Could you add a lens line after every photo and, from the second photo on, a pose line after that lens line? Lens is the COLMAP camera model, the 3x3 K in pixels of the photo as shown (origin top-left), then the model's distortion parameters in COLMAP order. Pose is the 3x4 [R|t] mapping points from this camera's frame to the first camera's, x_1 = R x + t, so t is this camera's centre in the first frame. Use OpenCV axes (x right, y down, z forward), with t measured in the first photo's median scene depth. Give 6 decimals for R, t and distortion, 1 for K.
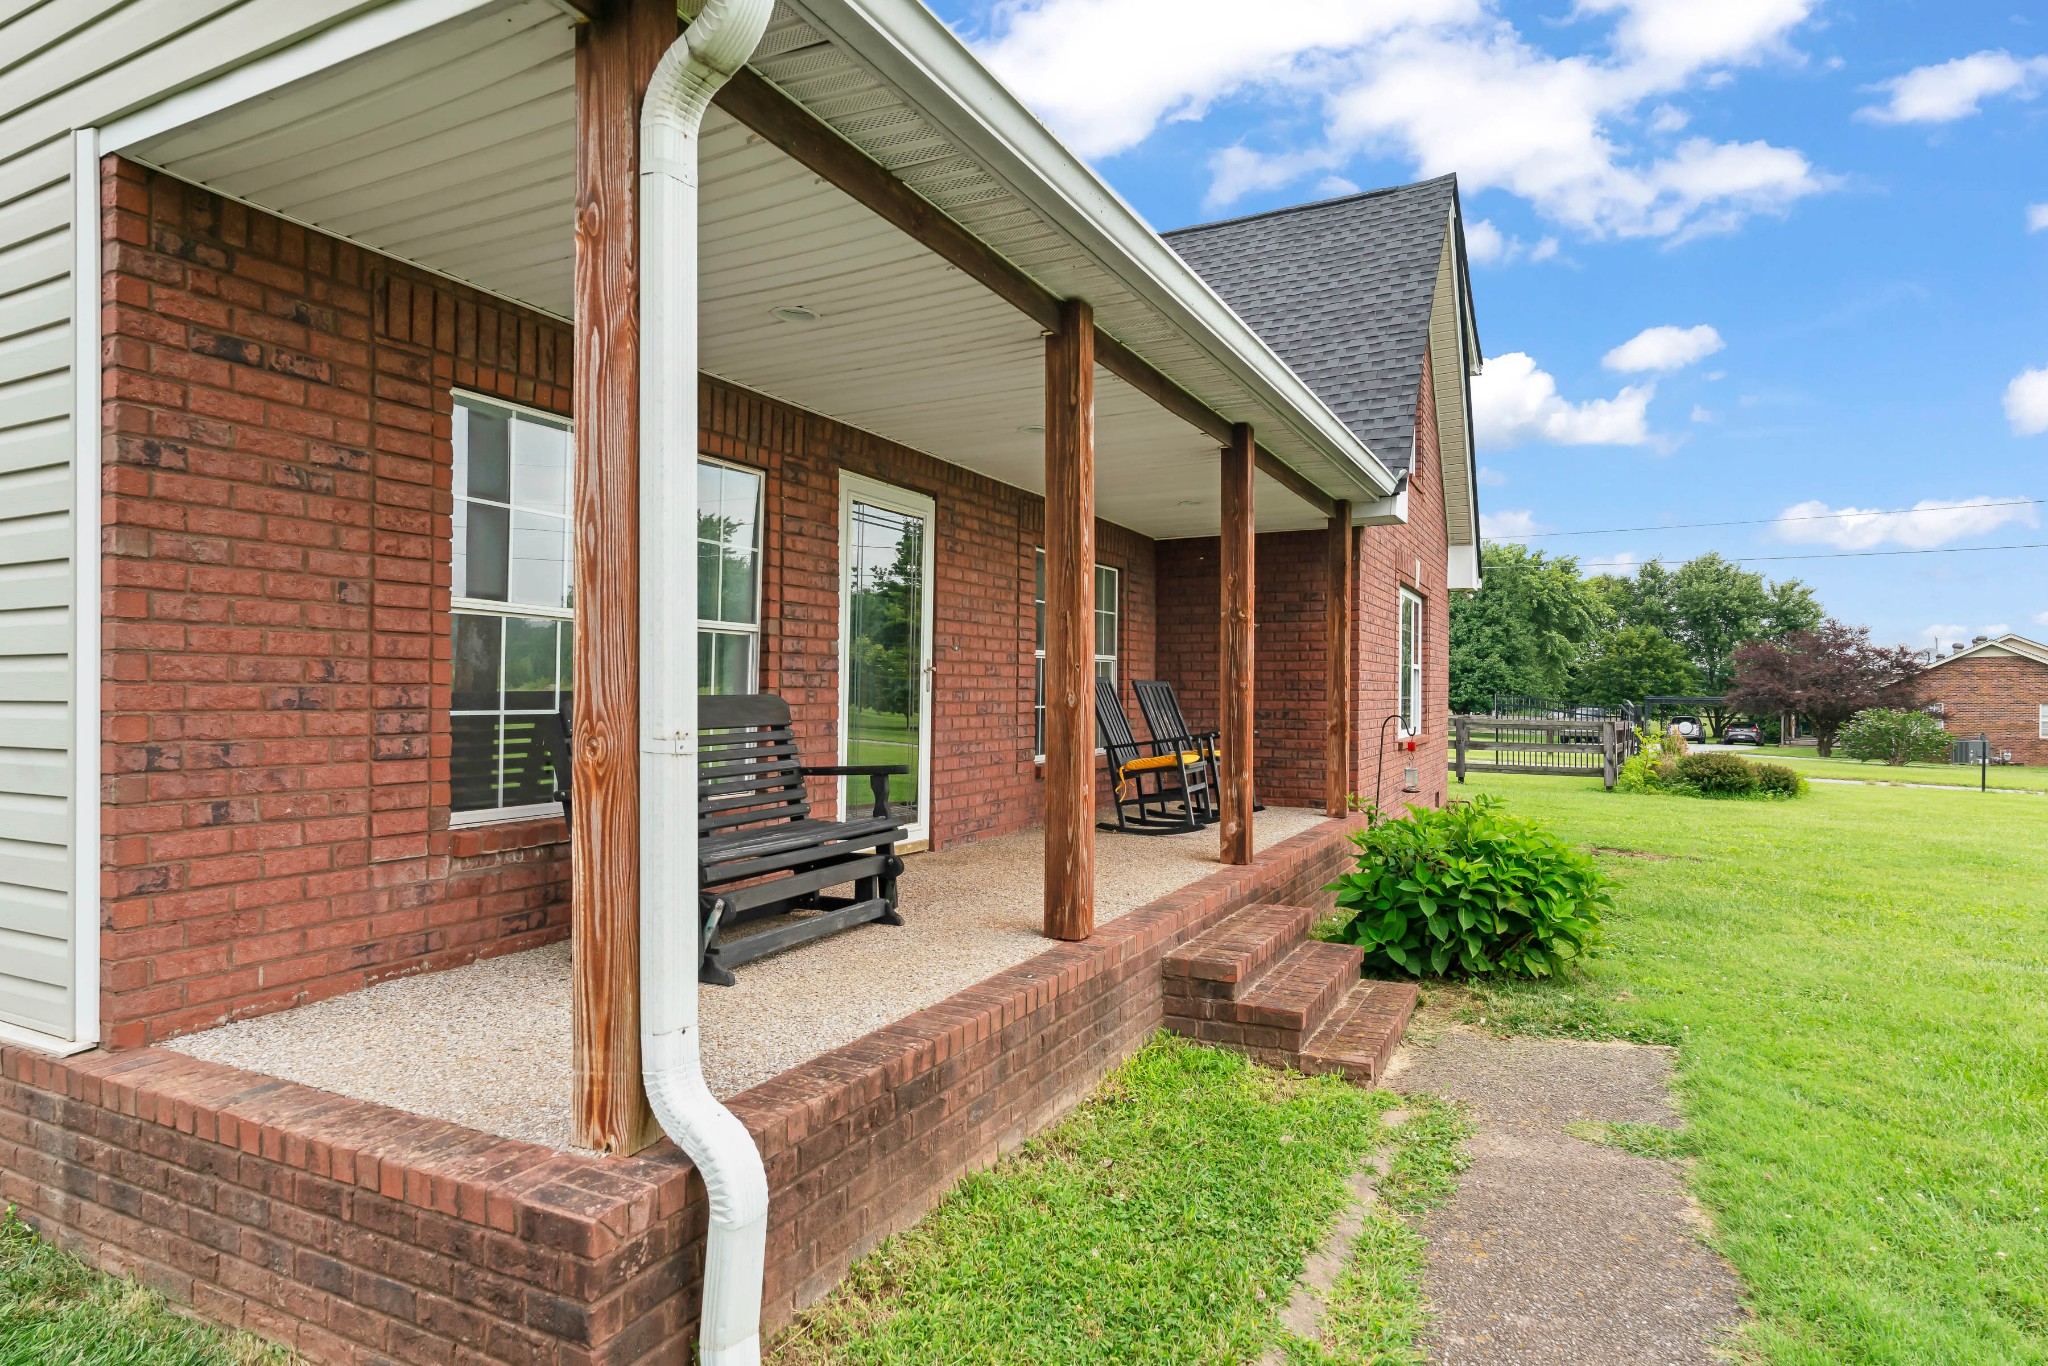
lens RADIAL K [[1147.8, 0, 1025.4], [0, 1147.8, 695.6], [0, 0, 1]] dist [0.001396, 0.000322]
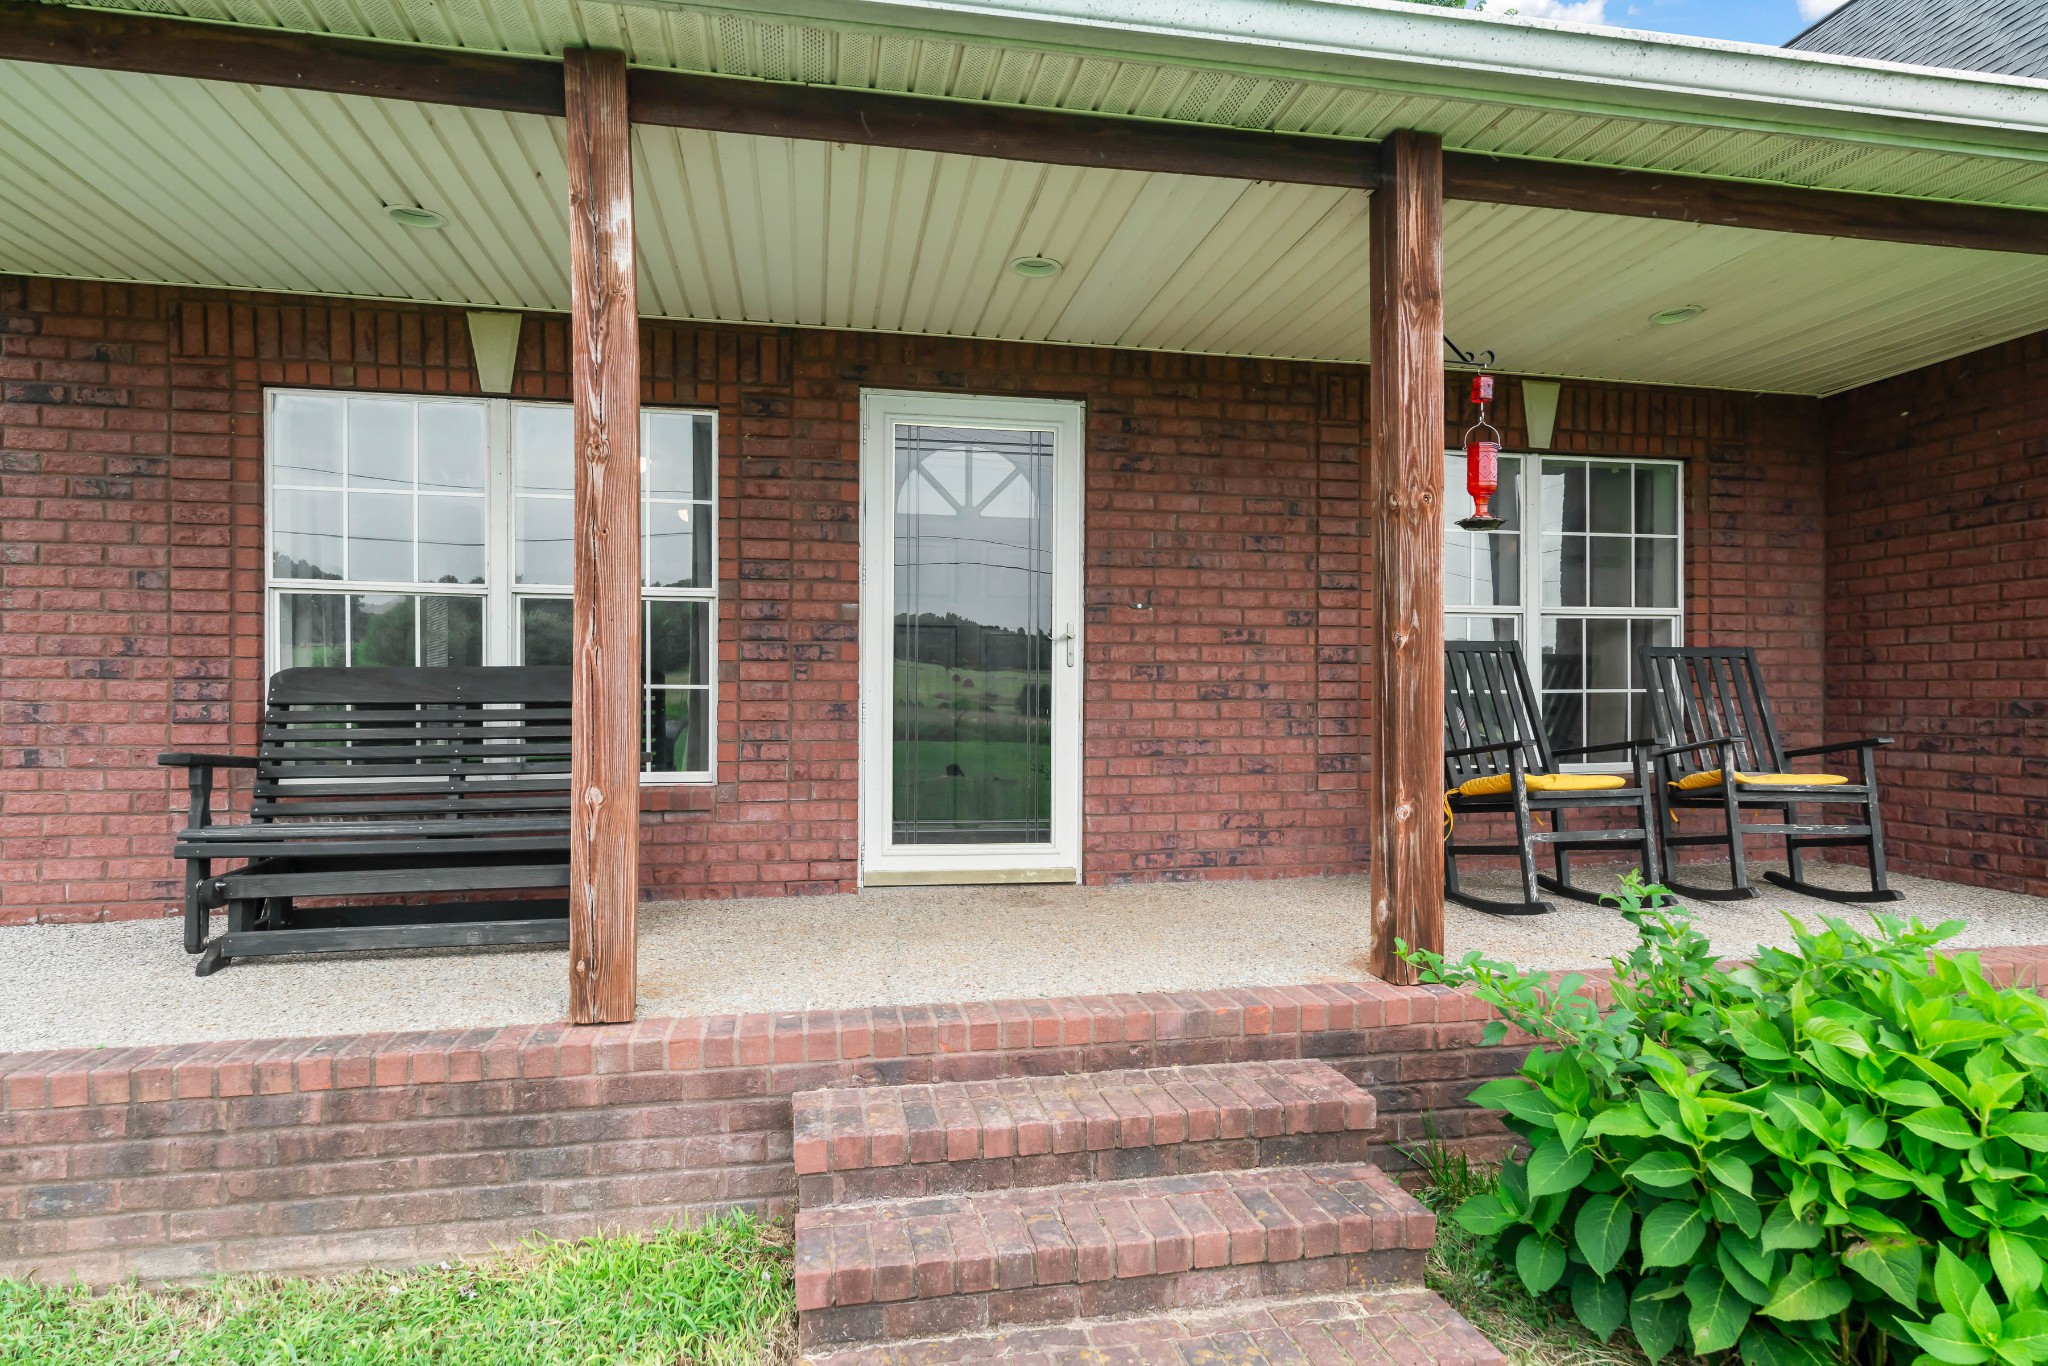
lens RADIAL K [[1135.8, 0, 1036.7], [0, 1135.8, 698.1], [0, 0, 1]] dist [0.005062, 0.000522]
pose [[0.609992, -0.002973, -0.792402, 0.879372], [0.000340, 0.999994, -0.003490, 0.035628], [0.792408, 0.001860, 0.609989, 0.989792]]
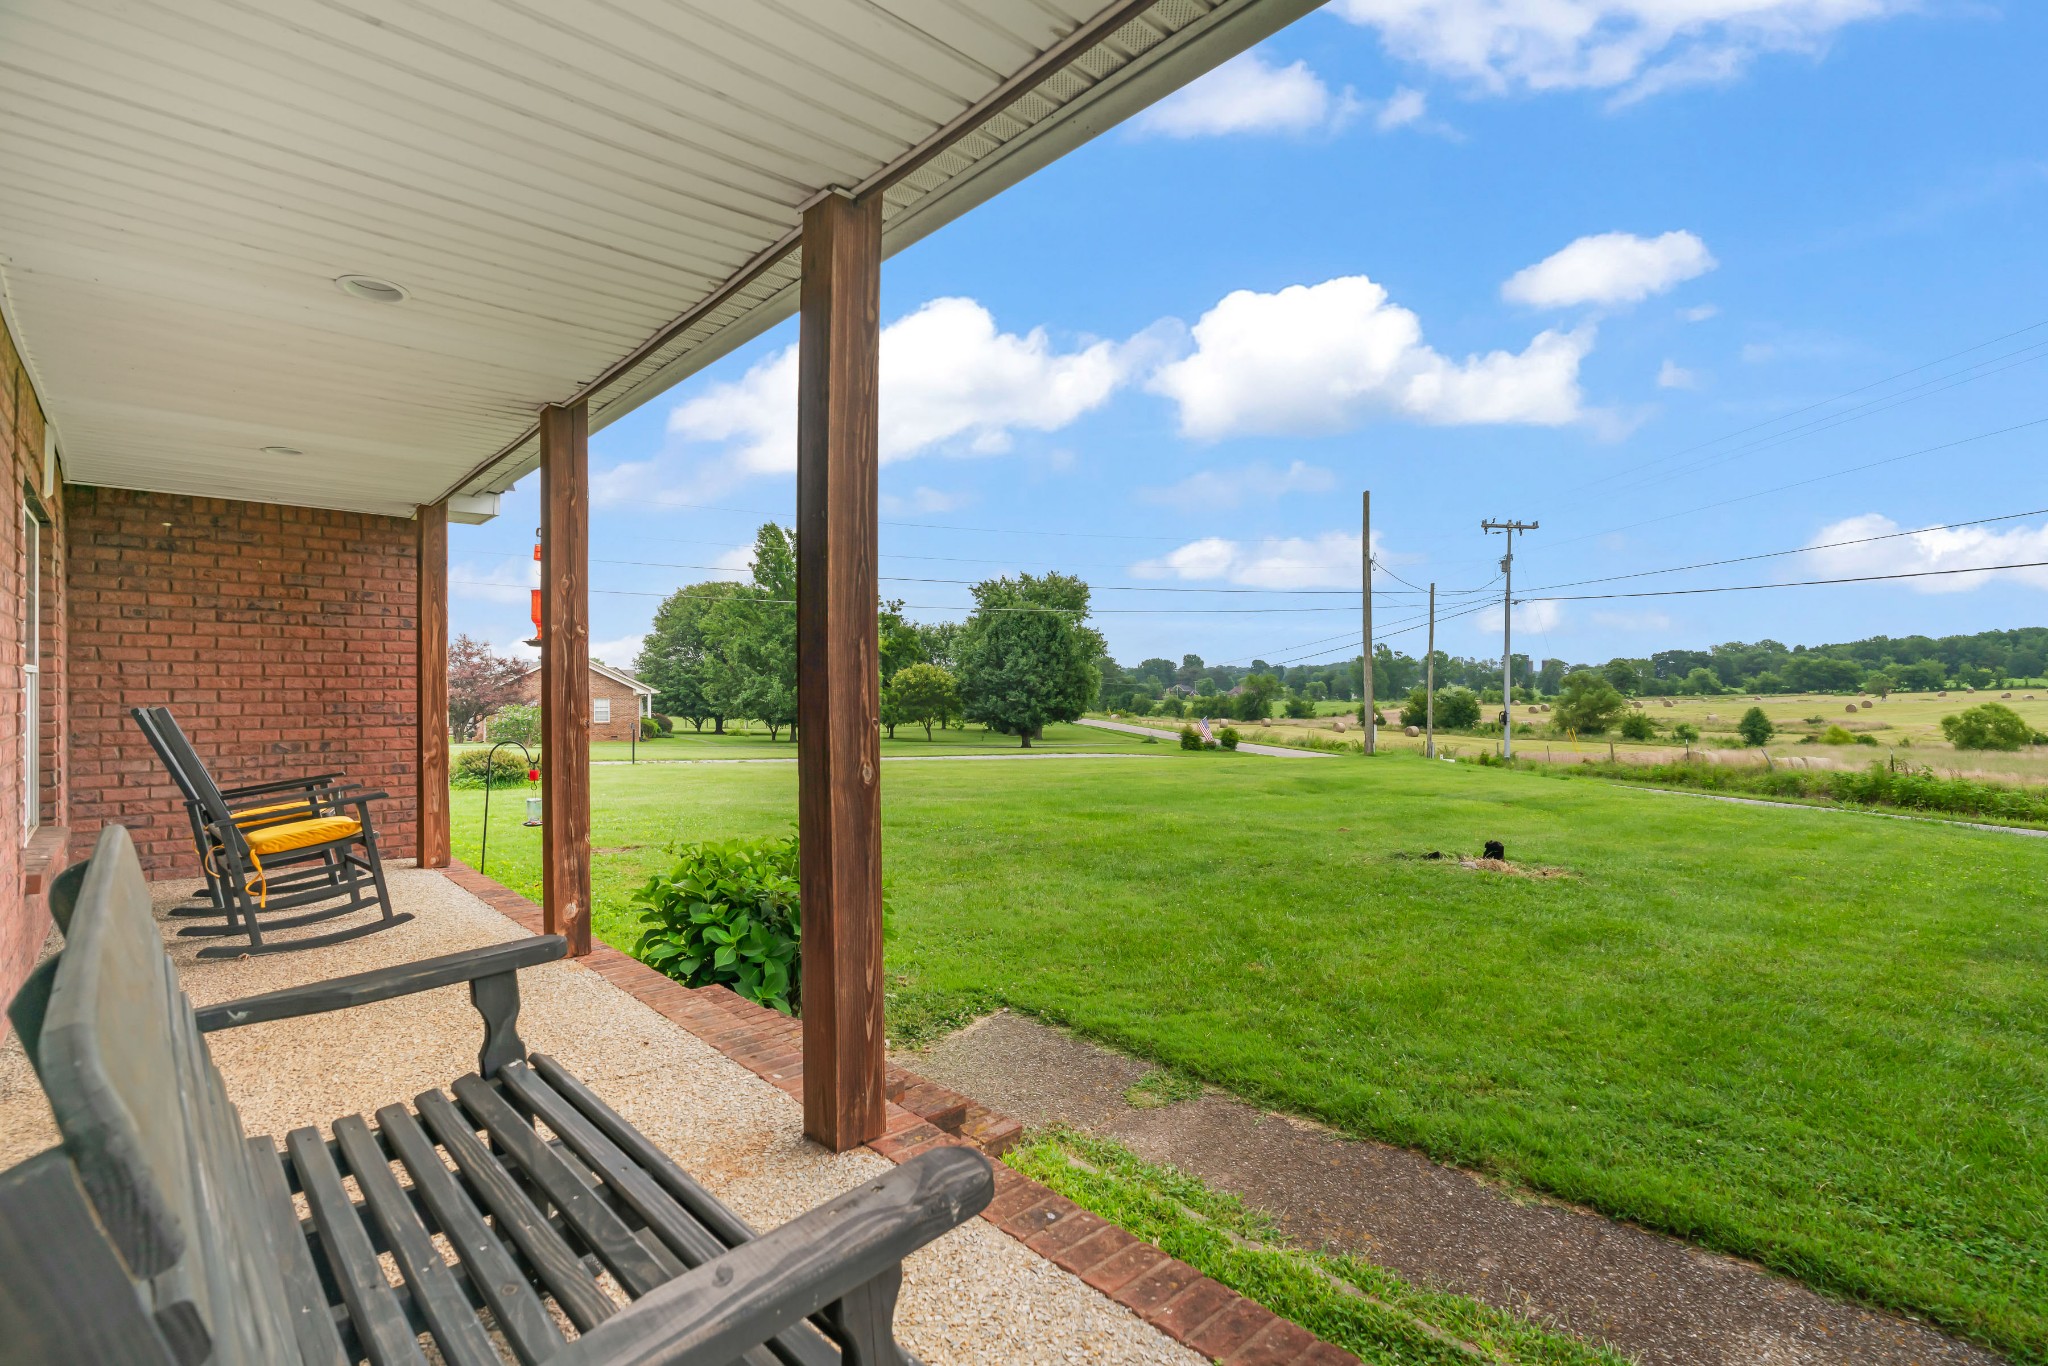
lens RADIAL K [[932.6, 0, 1032.0], [0, 932.6, 685.5], [0, 0, 1]] dist [-0.011316, 0.002136]
pose [[0.341965, 0.000727, 0.939712, -0.521473], [0.004810, 0.999985, -0.002524, -0.053921], [-0.939700, 0.005384, 0.341956, 0.891537]]
